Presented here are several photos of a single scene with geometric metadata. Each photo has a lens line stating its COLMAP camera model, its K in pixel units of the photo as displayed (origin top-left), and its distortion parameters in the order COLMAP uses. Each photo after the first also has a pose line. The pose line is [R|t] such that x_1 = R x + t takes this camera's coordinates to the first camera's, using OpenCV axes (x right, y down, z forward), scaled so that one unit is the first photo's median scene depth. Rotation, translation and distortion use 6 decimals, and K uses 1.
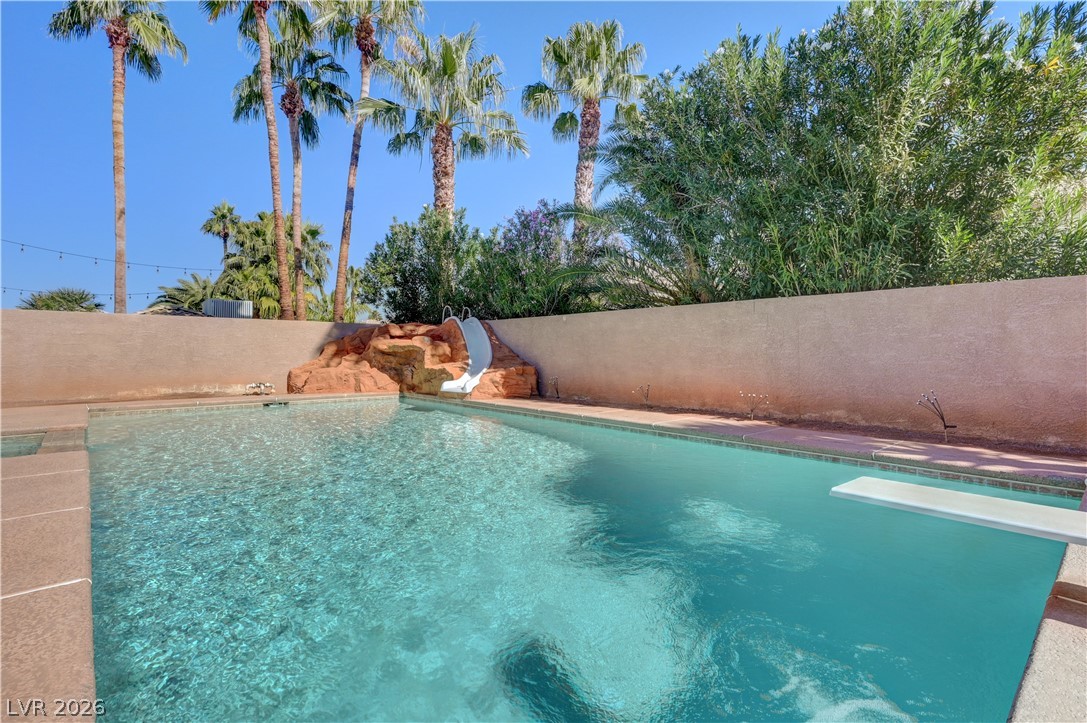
lens RADIAL K [[499.4, 0, 545.2], [0, 499.4, 361.8], [0, 0, 1]] dist [0.002294, 0.000928]
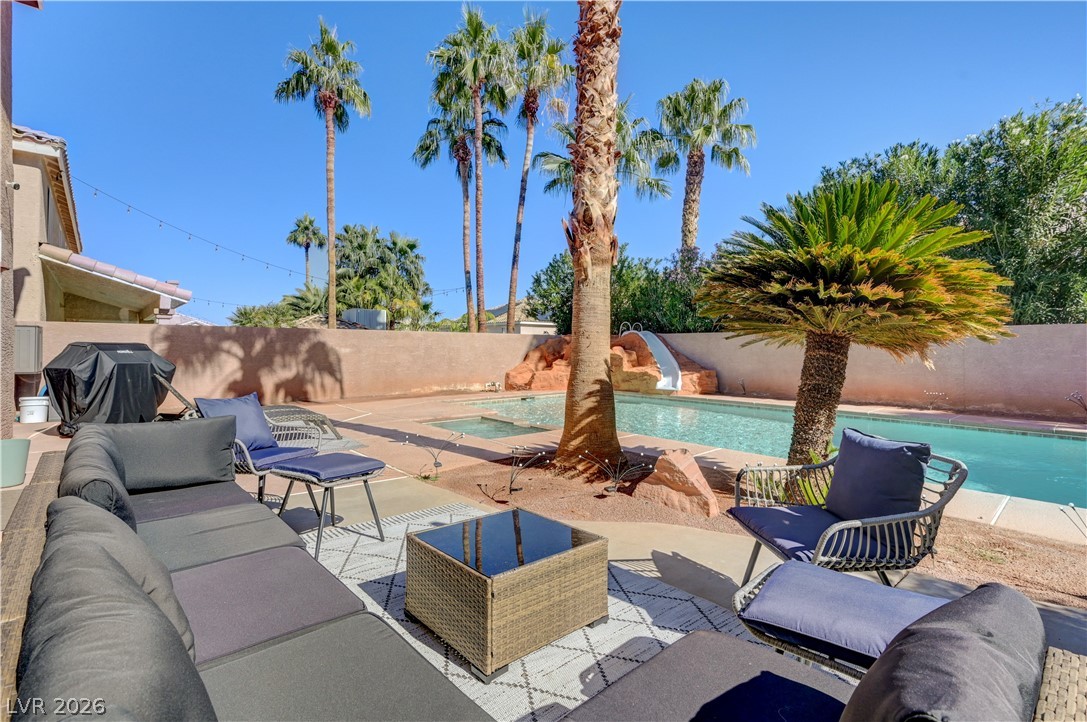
lens RADIAL K [[499.4, 0, 514.7], [0, 499.4, 360.3], [0, 0, 1]] dist [0.002294, 0.000928]
pose [[0.999955, 0.000015, -0.009500, -0.513150], [0.000081, 0.999948, 0.010173, -0.029299], [0.009499, -0.010173, 0.999903, -0.313732]]
